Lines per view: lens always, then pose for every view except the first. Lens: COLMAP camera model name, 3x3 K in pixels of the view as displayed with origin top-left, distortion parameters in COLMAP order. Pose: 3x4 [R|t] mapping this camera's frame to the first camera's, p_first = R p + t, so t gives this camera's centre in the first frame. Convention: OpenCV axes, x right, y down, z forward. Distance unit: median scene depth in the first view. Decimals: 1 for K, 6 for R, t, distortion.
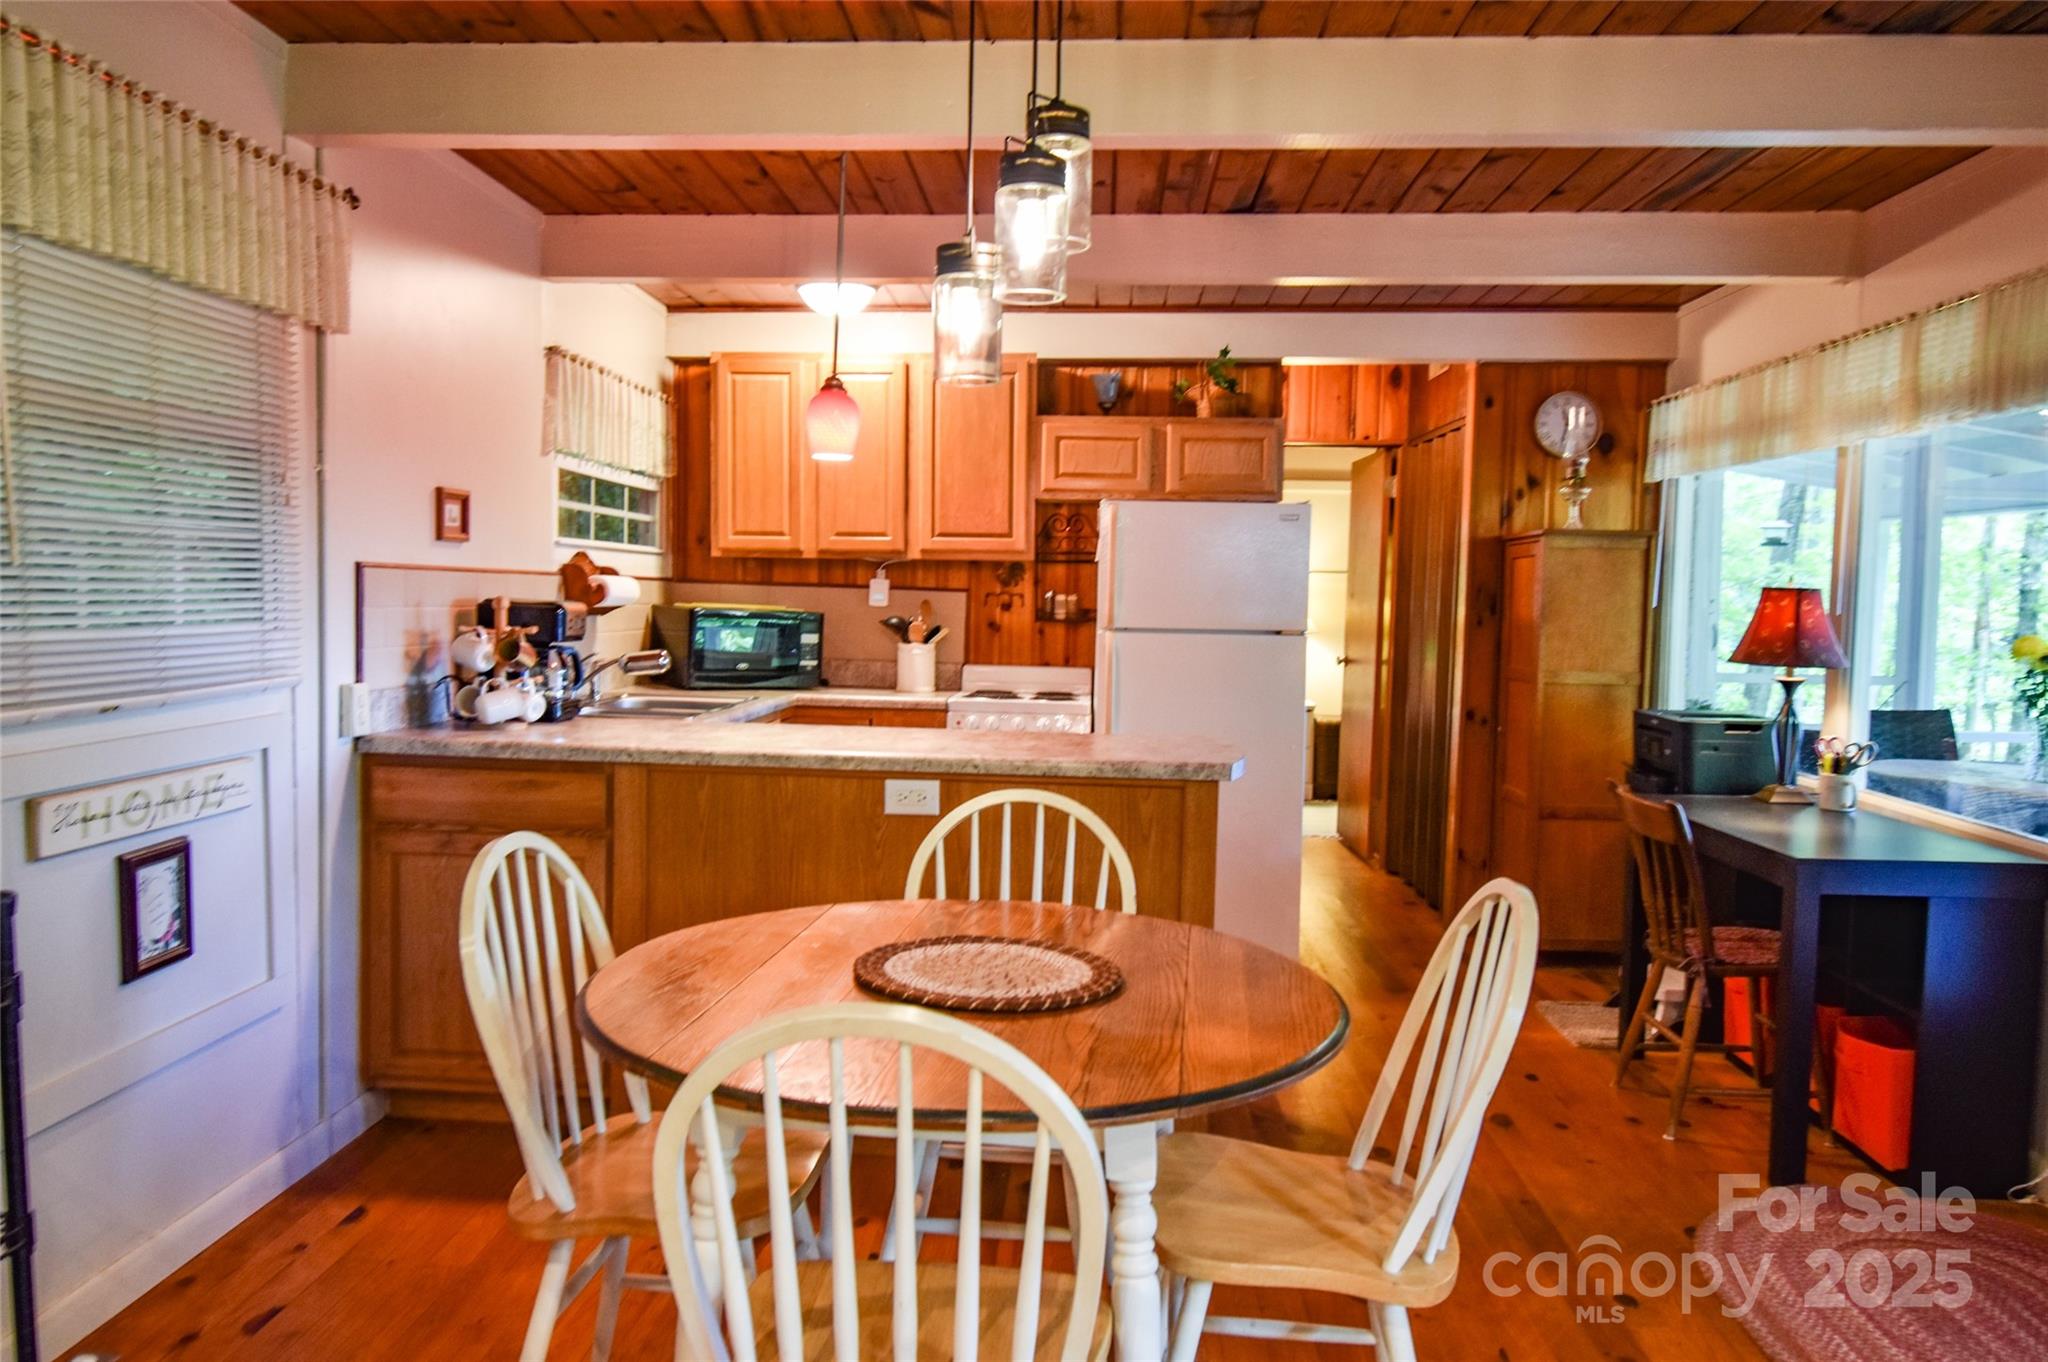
lens RADIAL K [[1409.4, 0, 1021.3], [0, 1409.4, 686.6], [0, 0, 1]] dist [0.000557, -0.019169]
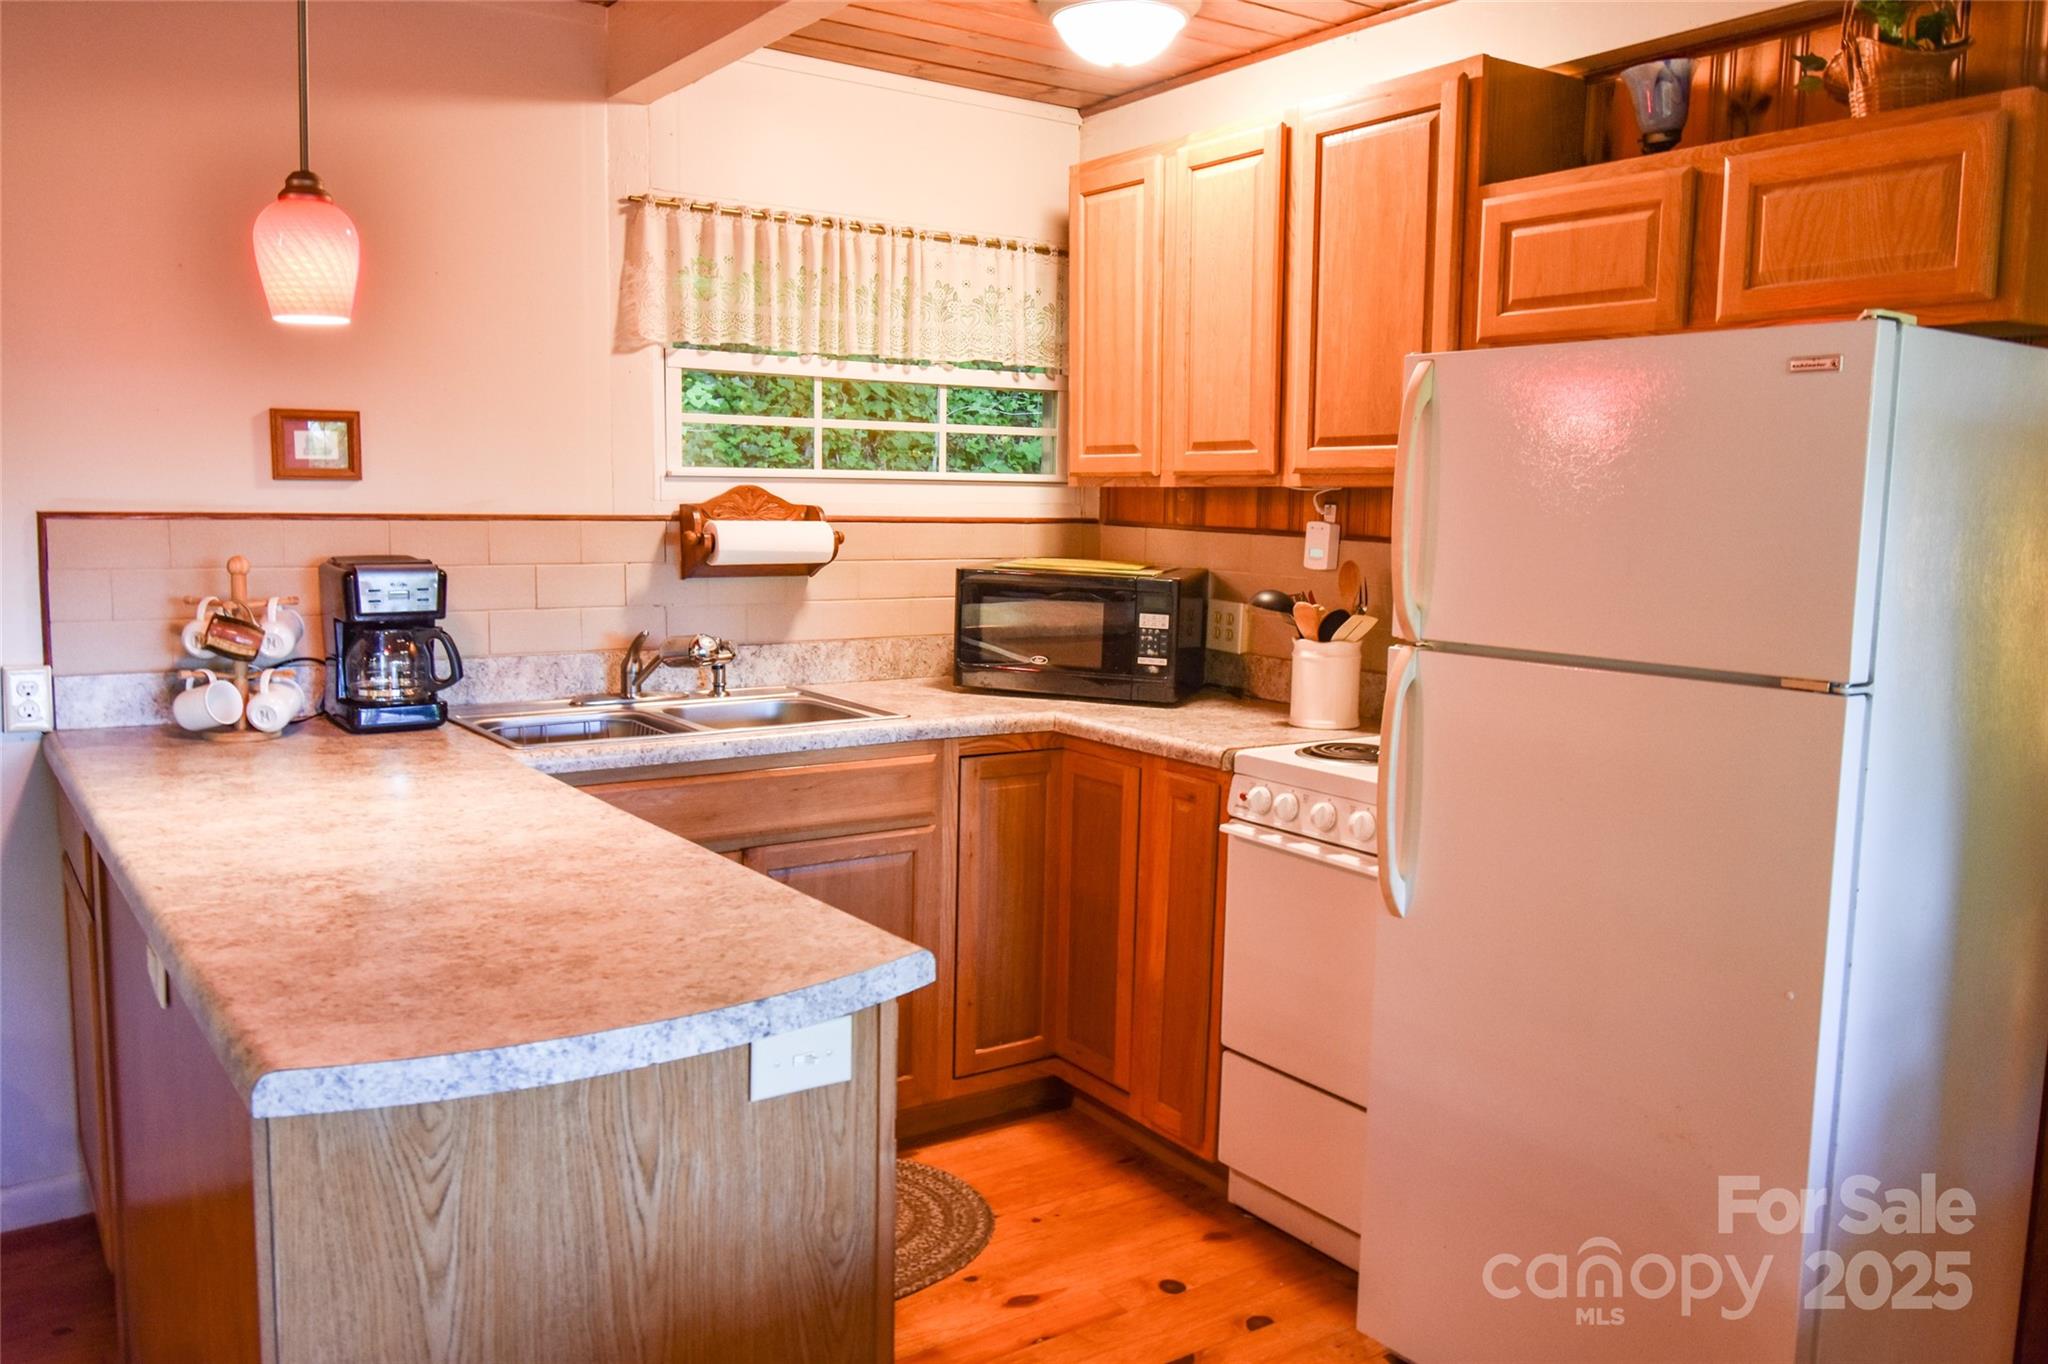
lens RADIAL K [[1574.4, 0, 1024.0], [0, 1574.4, 682.0], [0, 0, 1]] dist [0.003656, -0.011948]
pose [[0.621562, 0.084331, -0.778813, 0.347806], [-0.054018, 0.996436, 0.064784, -0.049406], [0.781501, 0.001803, 0.623902, 0.539859]]
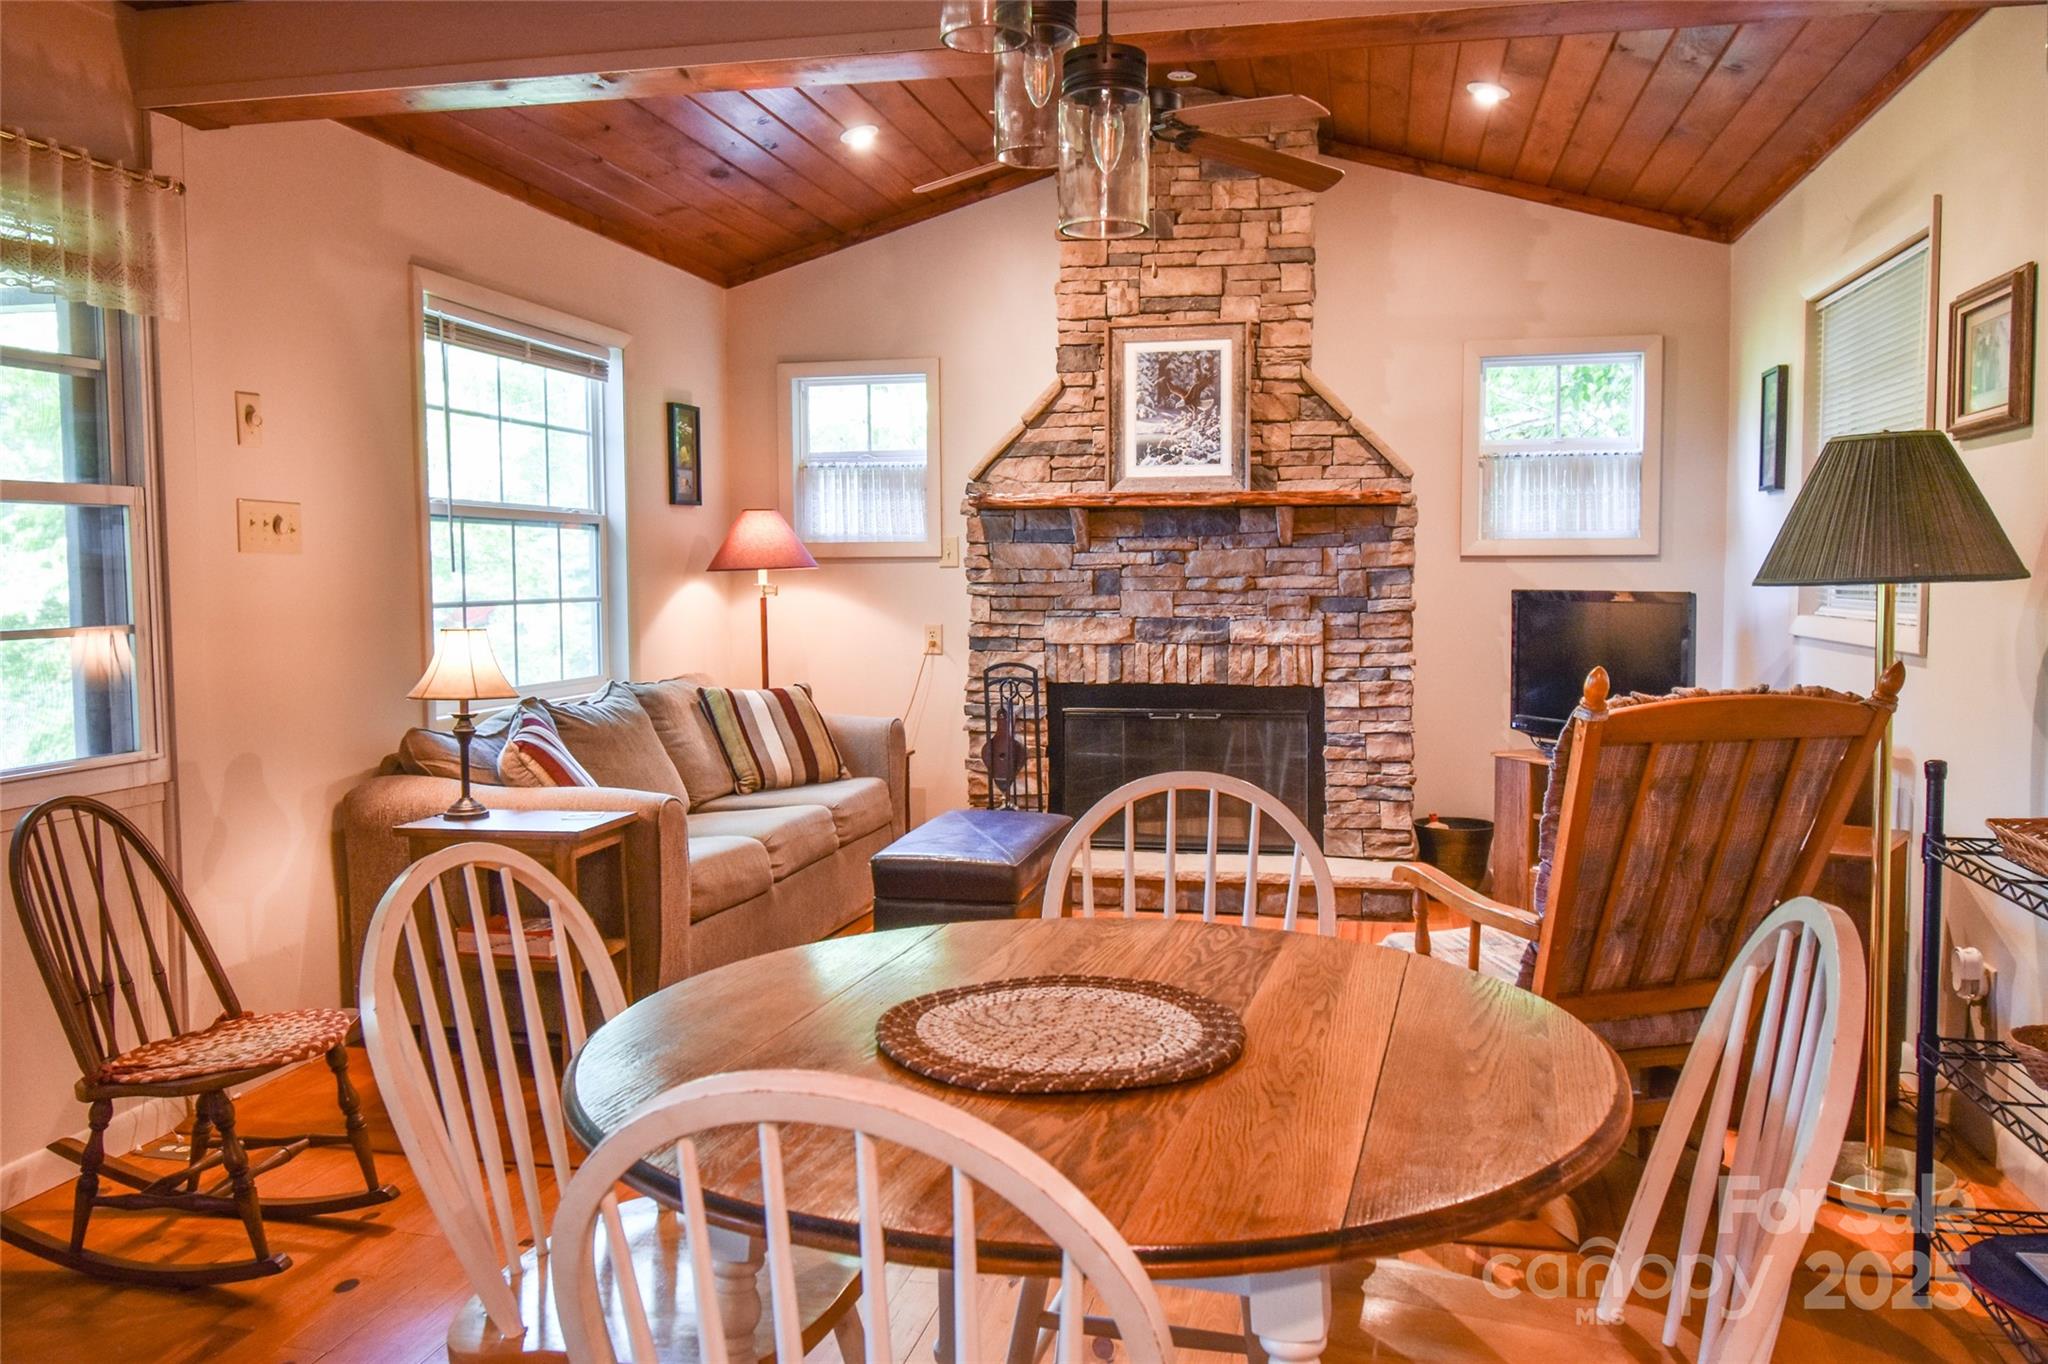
lens RADIAL K [[1542.5, 0, 1021.0], [0, 1542.5, 673.6], [0, 0, 1]] dist [0.012917, -0.040937]
pose [[-0.985255, -0.026208, 0.169075, -0.051690], [-0.002555, 0.990342, 0.138619, -0.034298], [-0.171075, 0.136143, -0.975807, 0.679054]]
